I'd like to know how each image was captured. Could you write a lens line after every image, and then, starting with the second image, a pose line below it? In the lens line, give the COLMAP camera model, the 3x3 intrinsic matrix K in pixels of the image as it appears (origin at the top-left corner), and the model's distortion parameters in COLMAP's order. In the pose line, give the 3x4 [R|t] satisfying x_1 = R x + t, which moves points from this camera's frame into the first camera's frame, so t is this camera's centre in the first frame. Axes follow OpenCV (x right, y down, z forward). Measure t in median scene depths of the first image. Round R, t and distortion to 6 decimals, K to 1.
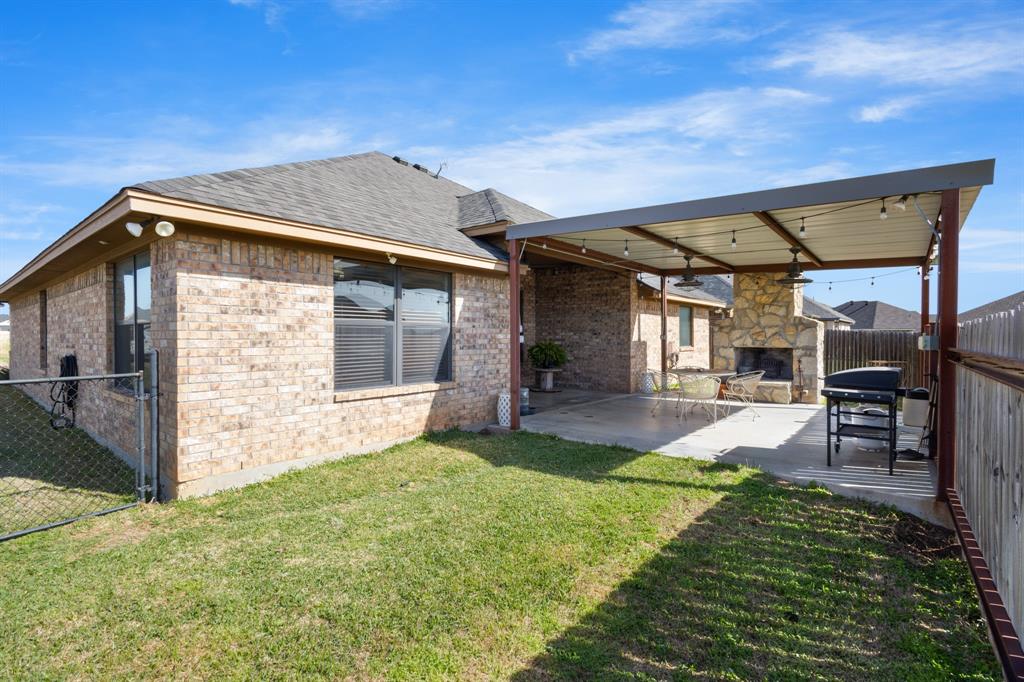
lens RADIAL K [[478.7, 0, 512.8], [0, 478.7, 339.6], [0, 0, 1]] dist [0.003038, -0.000620]
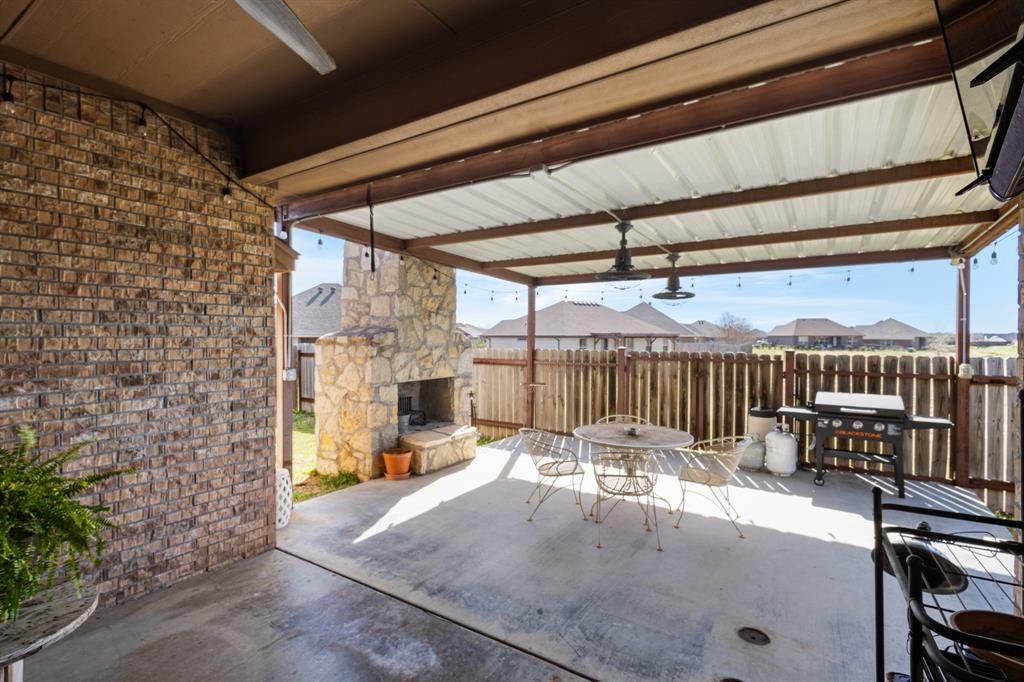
lens RADIAL K [[478.7, 0, 510.0], [0, 478.7, 340.2], [0, 0, 1]] dist [0.003038, -0.000620]
pose [[-0.110816, -0.009443, 0.993796, -0.119925], [0.002913, 0.999947, 0.009826, -0.040383], [-0.993837, 0.003984, -0.110782, 0.933282]]
